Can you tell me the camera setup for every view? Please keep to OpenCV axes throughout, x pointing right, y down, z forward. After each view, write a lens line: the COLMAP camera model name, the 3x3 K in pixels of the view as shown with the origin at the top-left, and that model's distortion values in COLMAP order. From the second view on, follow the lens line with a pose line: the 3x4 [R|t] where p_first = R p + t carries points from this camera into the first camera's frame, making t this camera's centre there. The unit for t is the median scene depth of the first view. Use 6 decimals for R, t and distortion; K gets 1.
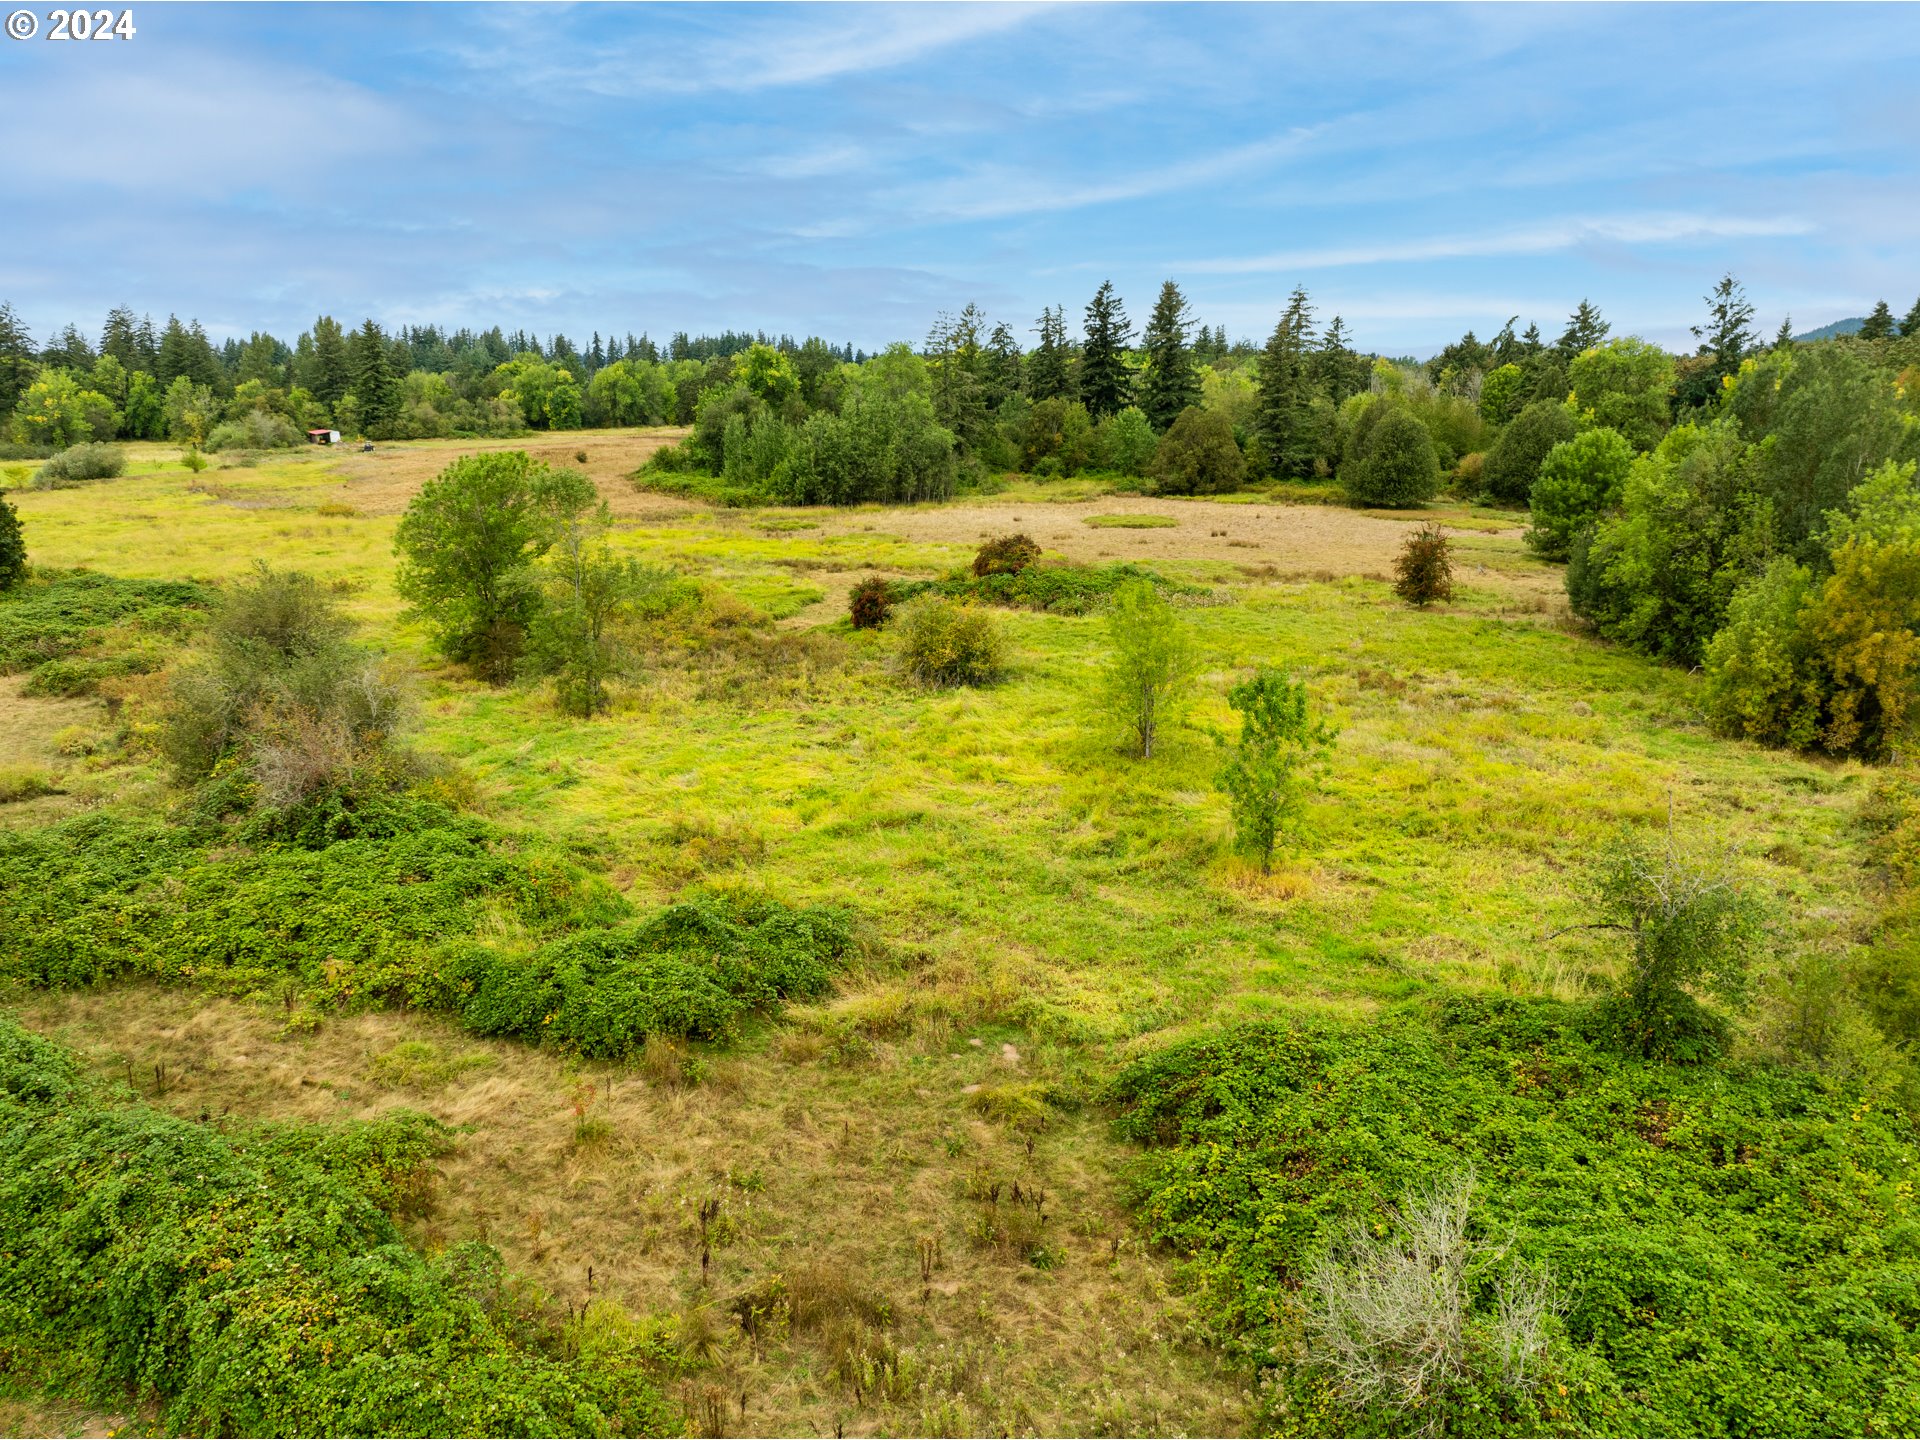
lens RADIAL K [[1345.5, 0, 960.0], [0, 1345.5, 720.0], [0, 0, 1]] dist [-0.018209, -0.041813]
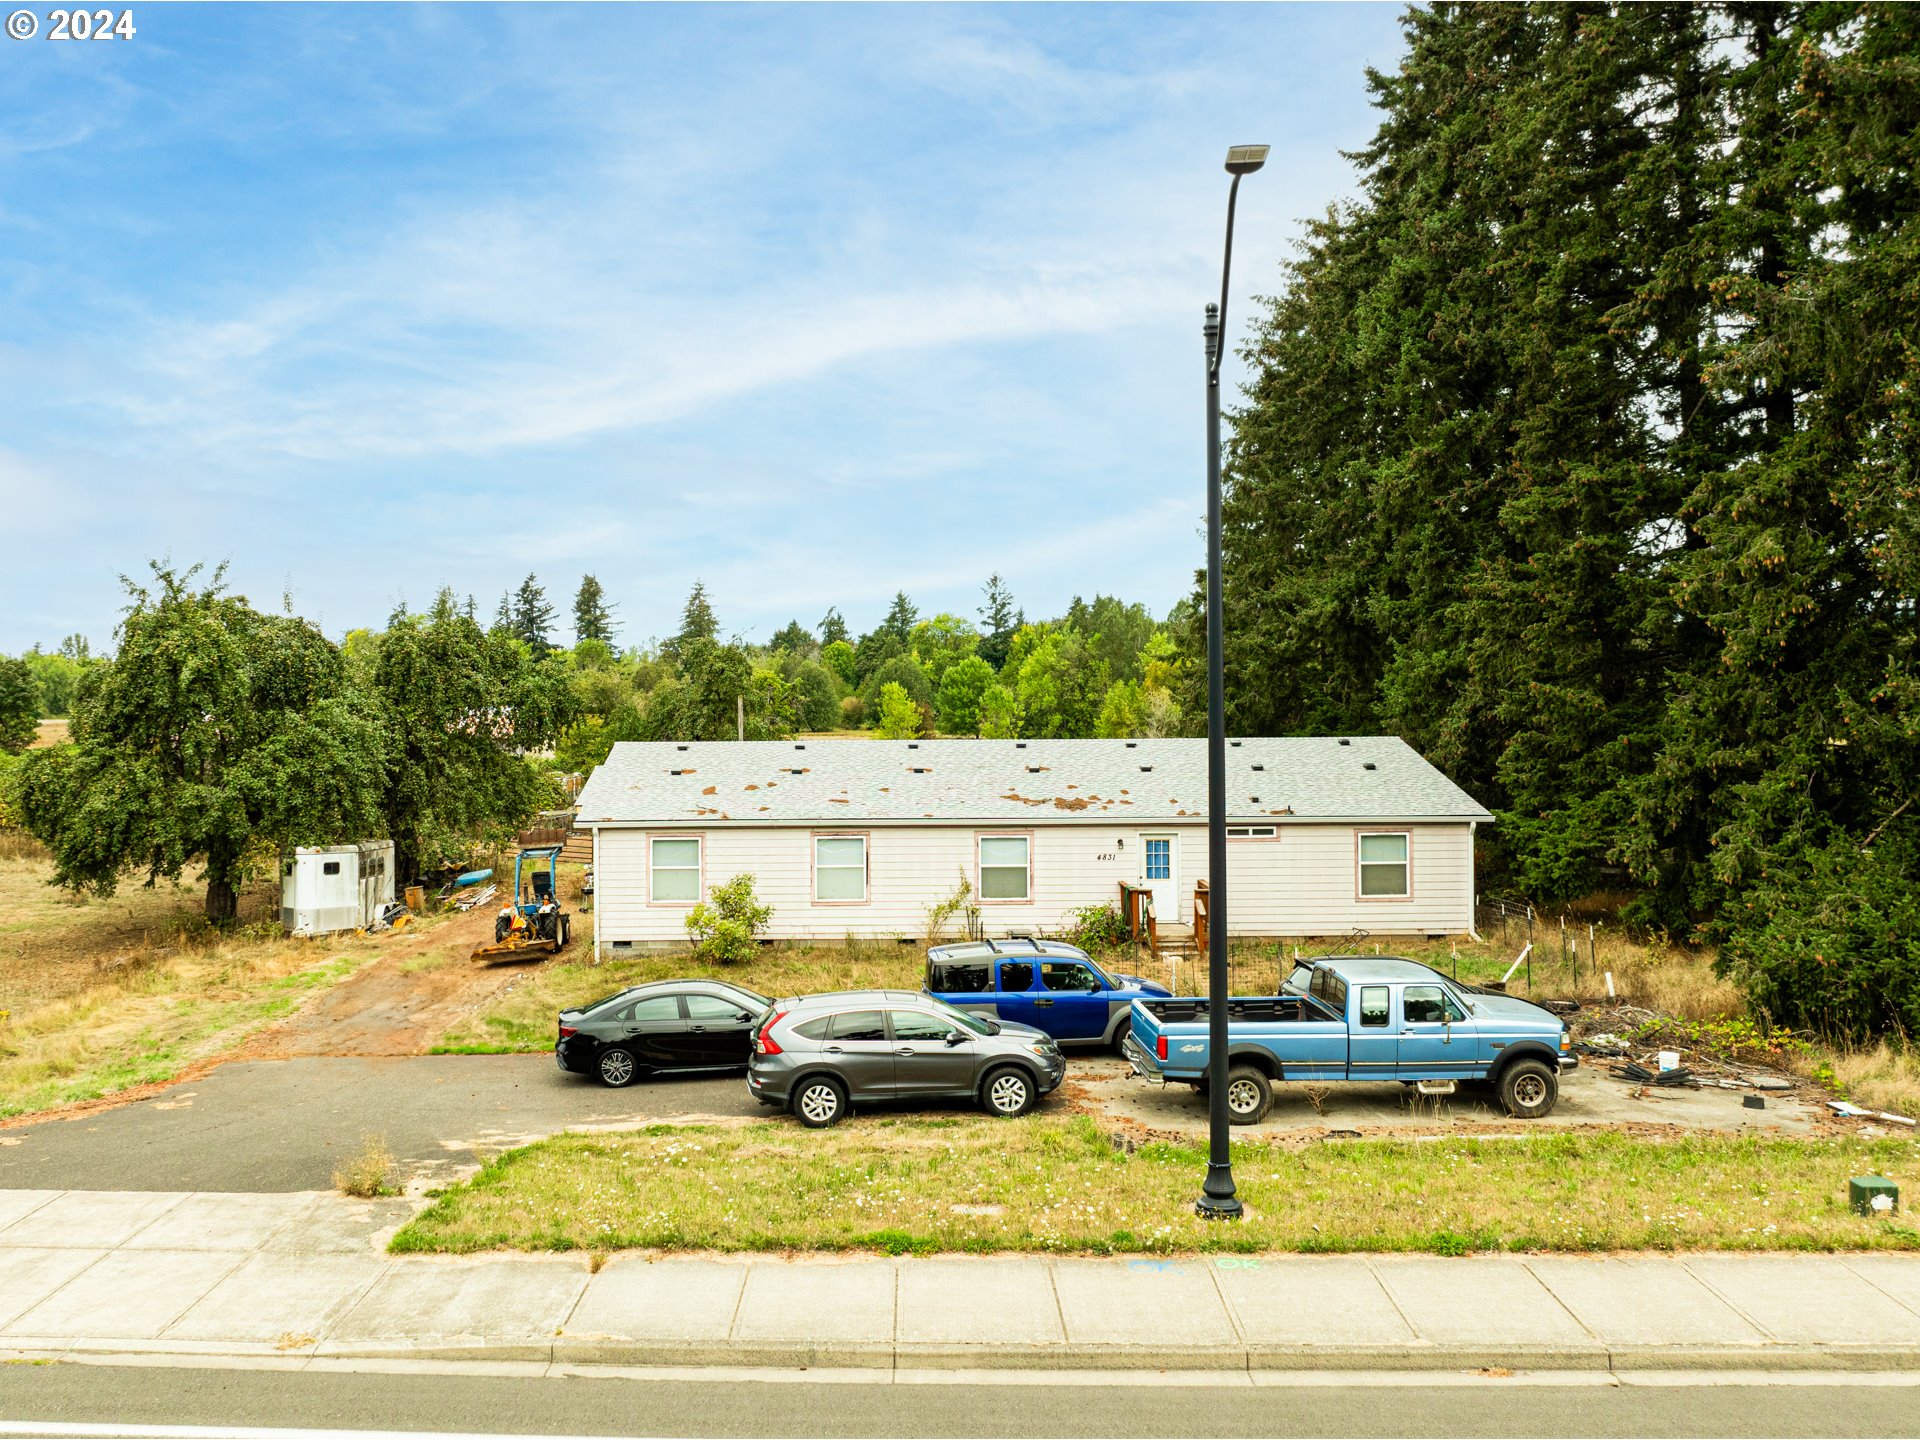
lens RADIAL K [[1345.5, 0, 960.0], [0, 1345.5, 720.0], [0, 0, 1]] dist [-0.018209, -0.041813]
pose [[0.865830, -0.028673, 0.499517, -0.263652], [0.136405, 0.974066, -0.180523, 0.111610], [-0.481386, 0.224439, 0.847286, -0.272723]]
